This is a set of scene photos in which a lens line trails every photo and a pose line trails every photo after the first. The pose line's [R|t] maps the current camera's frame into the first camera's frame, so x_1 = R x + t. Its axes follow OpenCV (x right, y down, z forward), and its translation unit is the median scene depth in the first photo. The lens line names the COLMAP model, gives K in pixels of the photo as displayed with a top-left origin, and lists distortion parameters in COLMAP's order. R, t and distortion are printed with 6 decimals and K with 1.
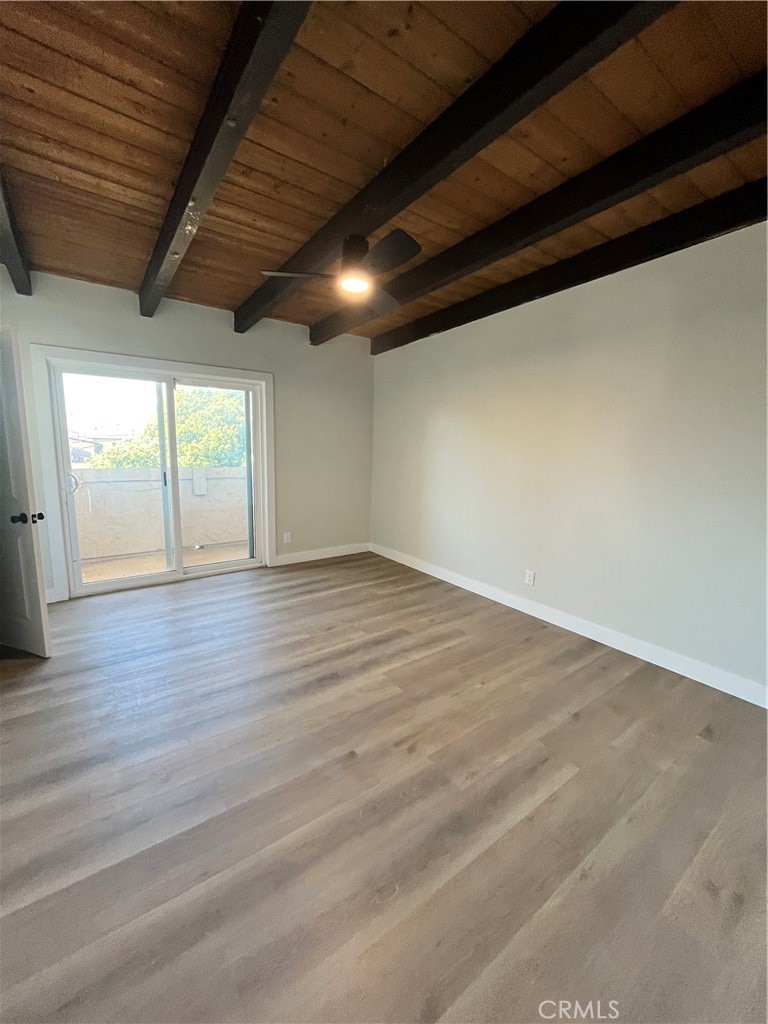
lens RADIAL K [[411.1, 0, 383.6], [0, 411.1, 510.5], [0, 0, 1]] dist [-0.003508, -0.000219]
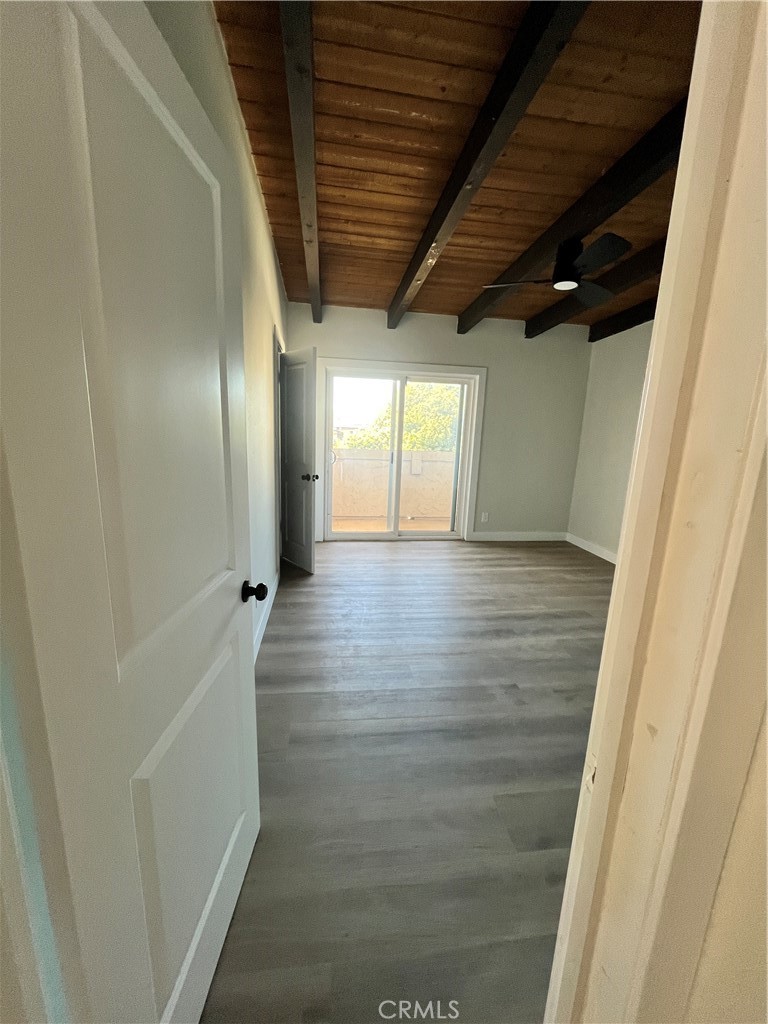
lens RADIAL K [[411.1, 0, 383.6], [0, 411.1, 510.5], [0, 0, 1]] dist [-0.003508, -0.000219]
pose [[0.879204, 0.101676, -0.465469, 0.053006], [-0.091696, 0.994810, 0.044103, 0.034701], [0.467538, 0.003907, 0.883965, -0.141567]]
